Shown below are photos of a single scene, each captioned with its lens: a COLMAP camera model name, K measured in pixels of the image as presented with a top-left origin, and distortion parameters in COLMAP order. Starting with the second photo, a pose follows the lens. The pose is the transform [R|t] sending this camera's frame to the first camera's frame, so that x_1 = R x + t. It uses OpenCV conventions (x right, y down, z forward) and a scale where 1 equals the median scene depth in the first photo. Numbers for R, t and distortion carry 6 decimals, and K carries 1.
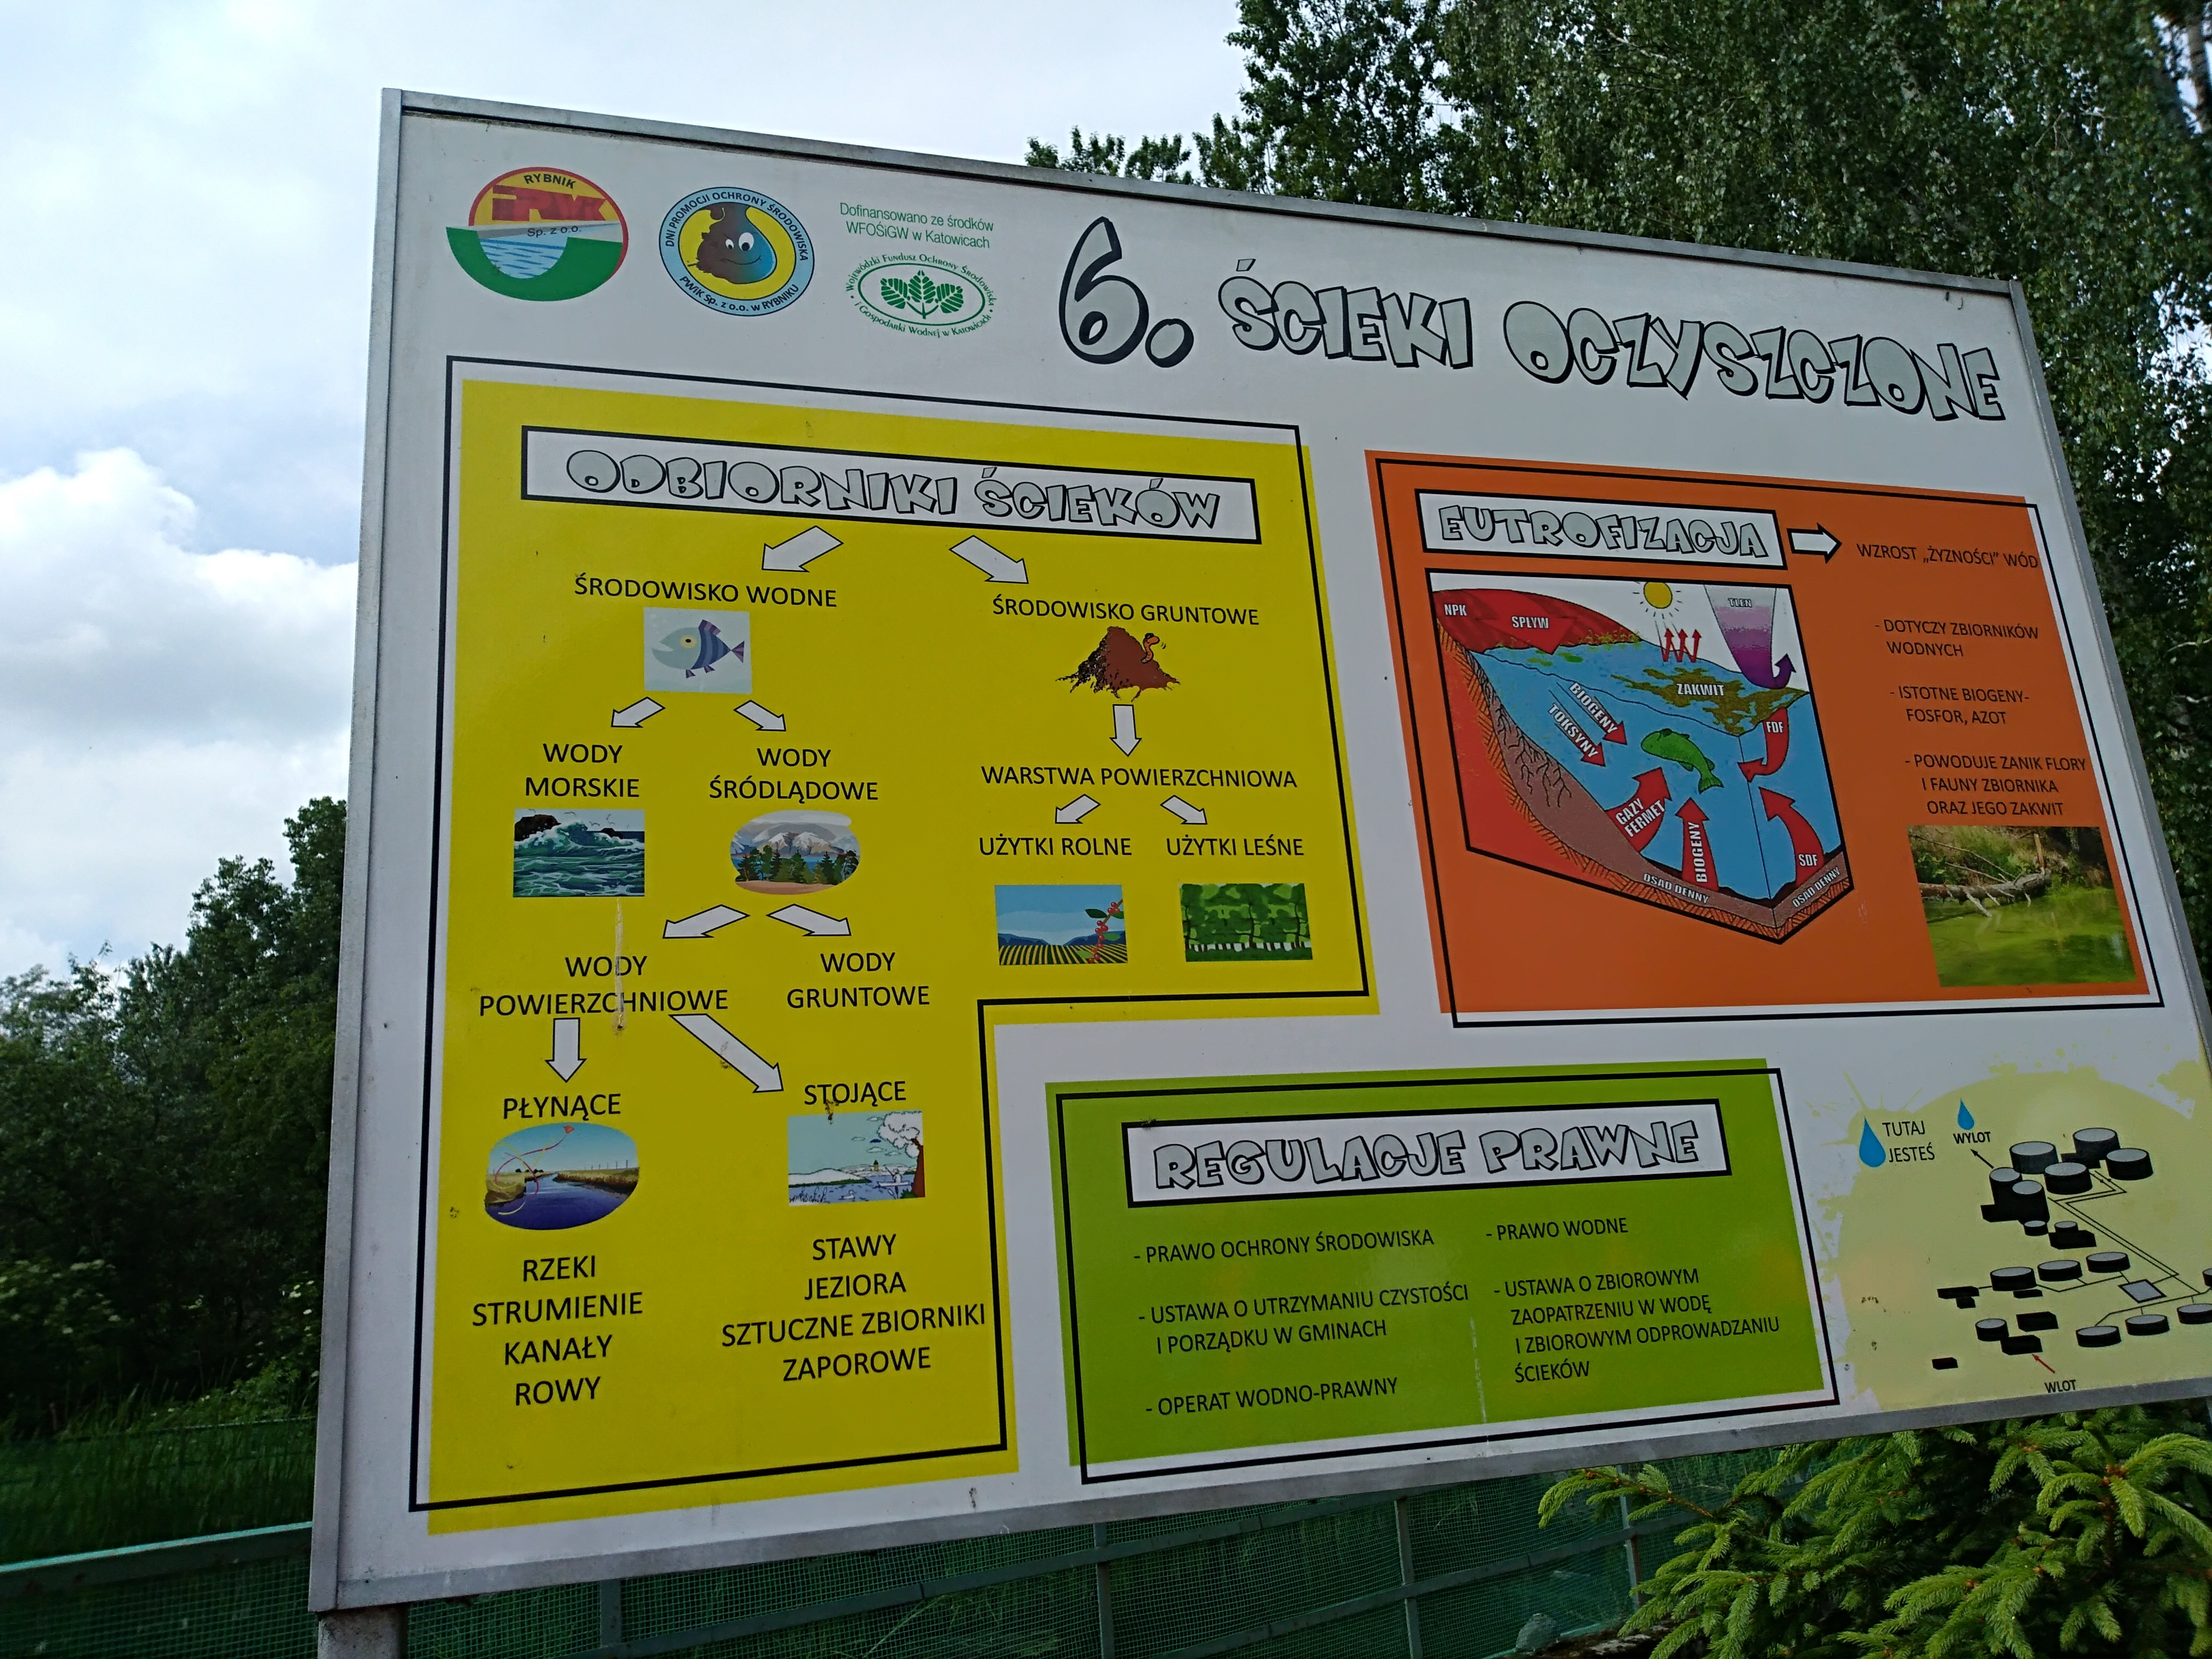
lens RADIAL K [[1713.0, 0, 1106.0], [0, 1713.0, 829.5], [0, 0, 1]] dist [0.000365, 0.002173]
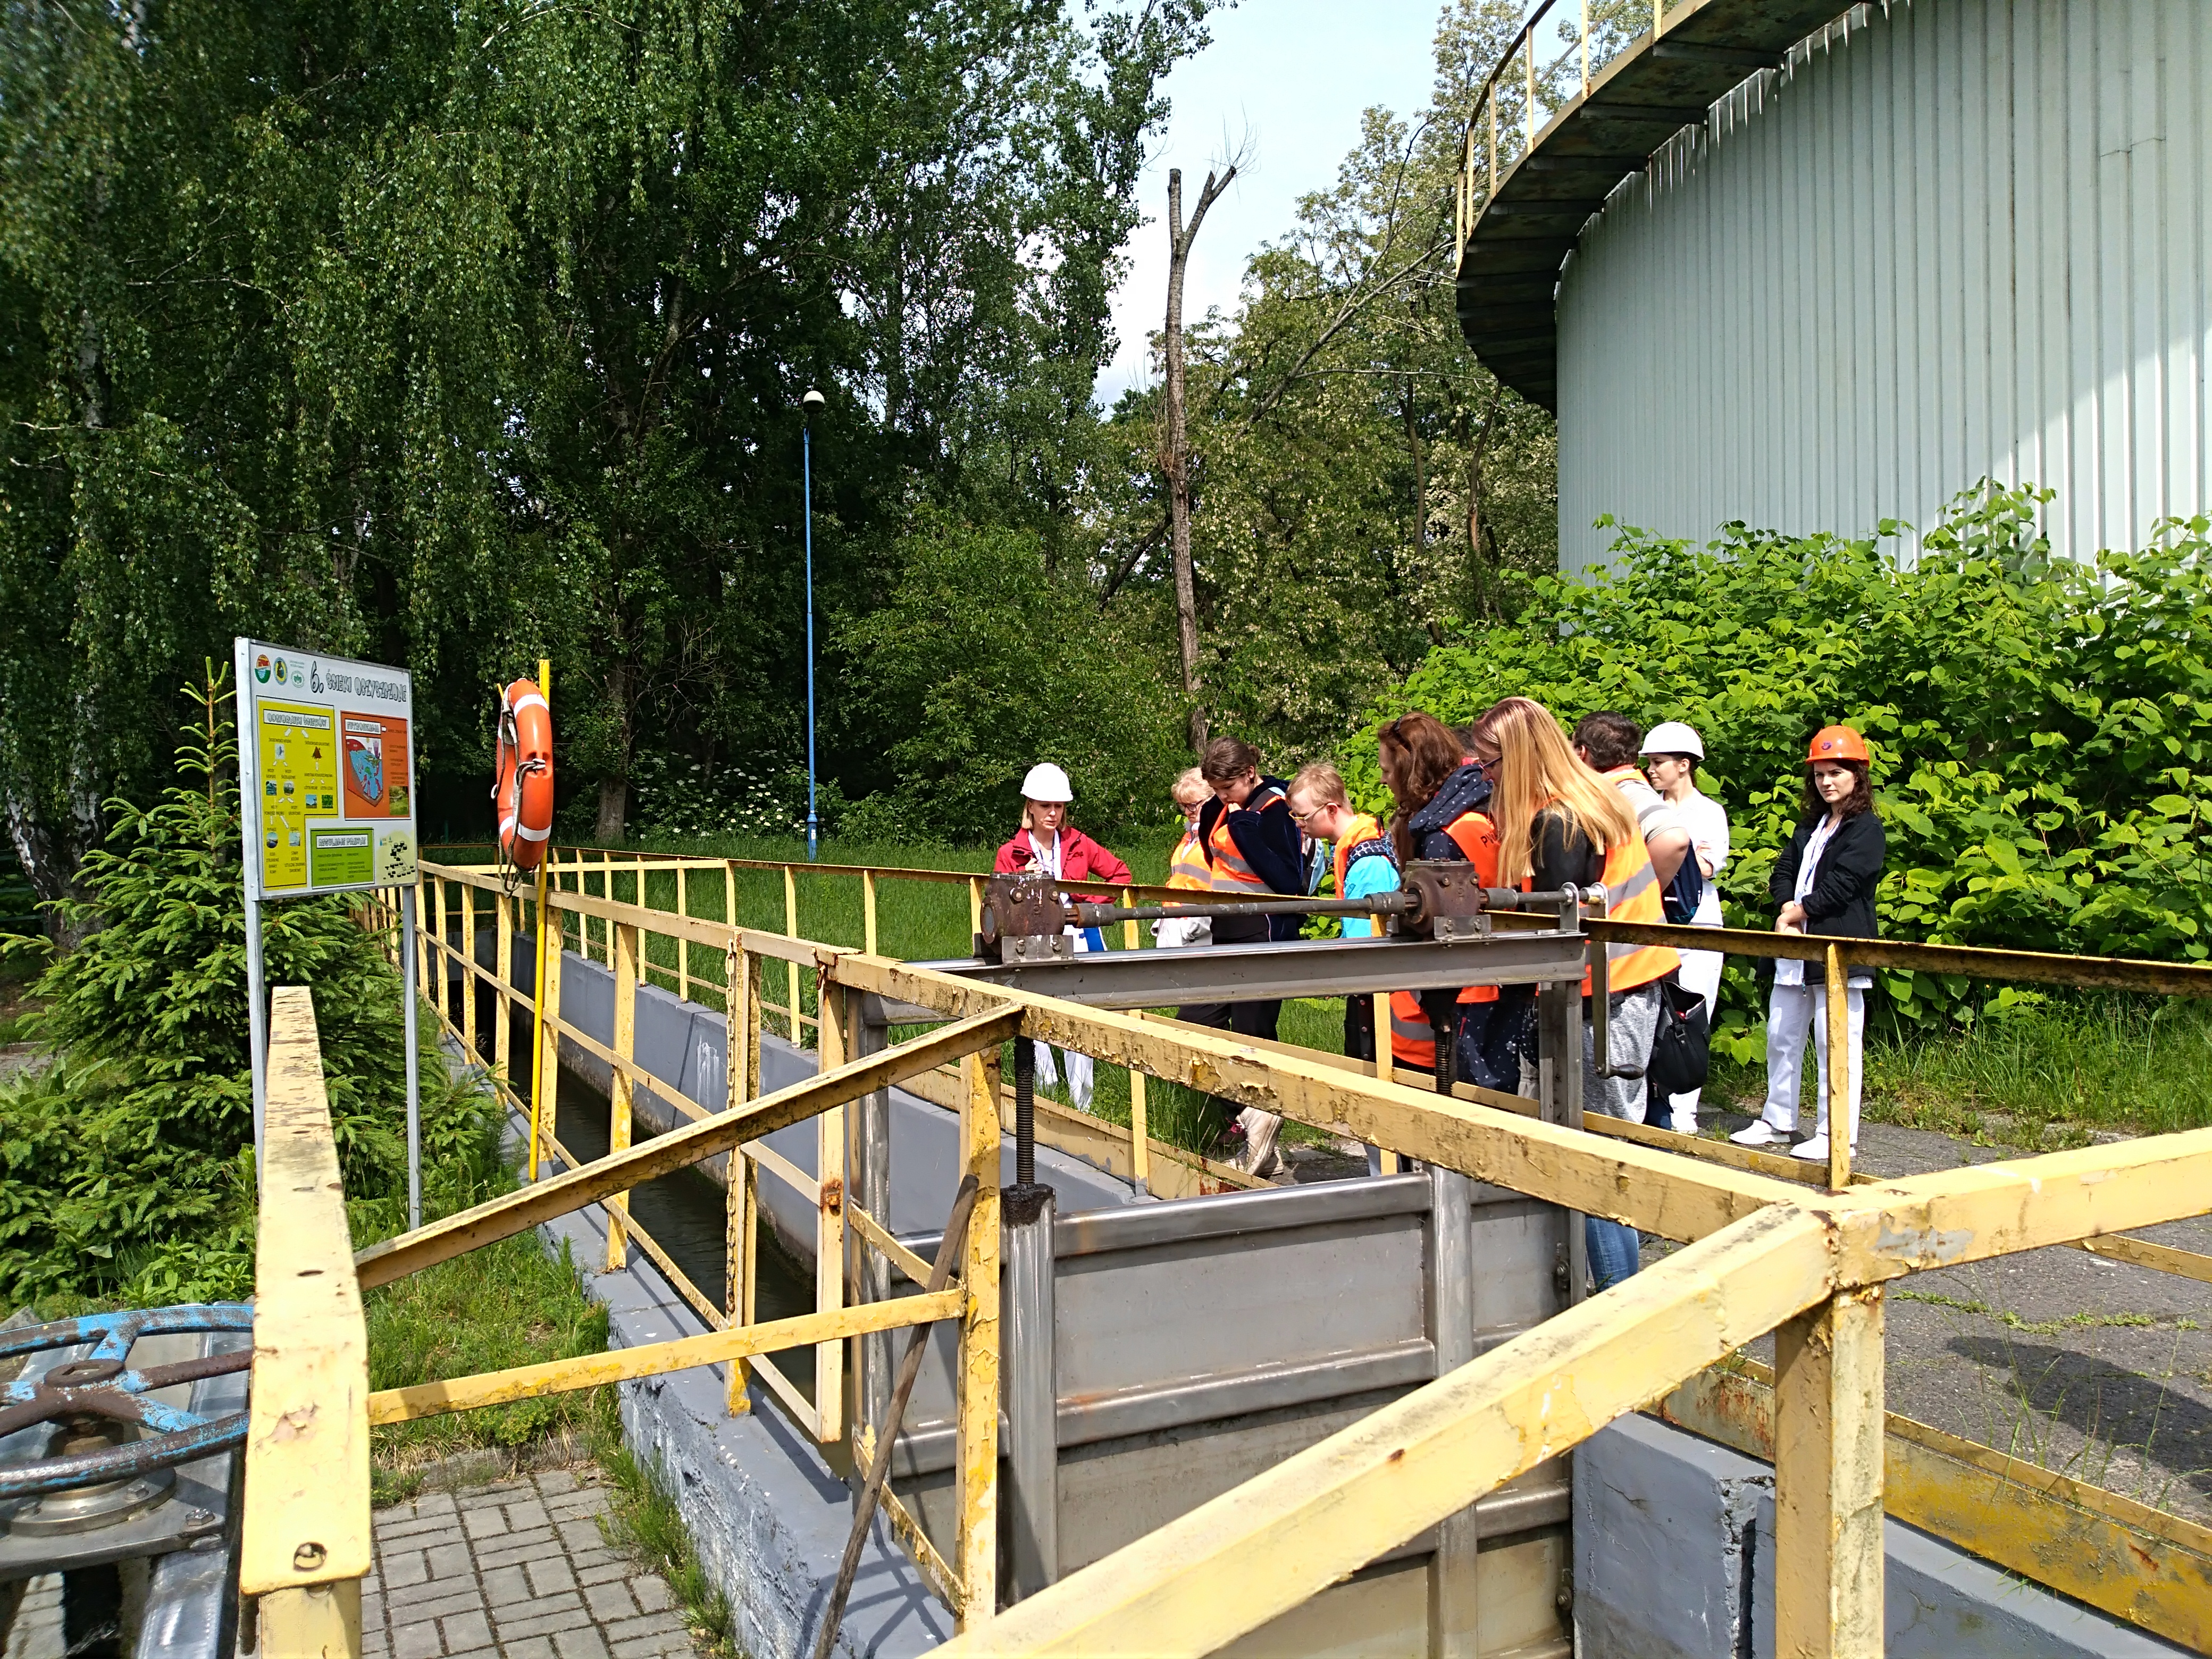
lens RADIAL K [[1713.0, 0, 1106.0], [0, 1713.0, 829.5], [0, 0, 1]] dist [0.000365, 0.002173]
pose [[0.289943, 0.054865, 0.955470, -4.464810], [-0.262814, 0.964539, 0.024367, -0.655914], [-0.920251, -0.258175, 0.294080, -3.010854]]
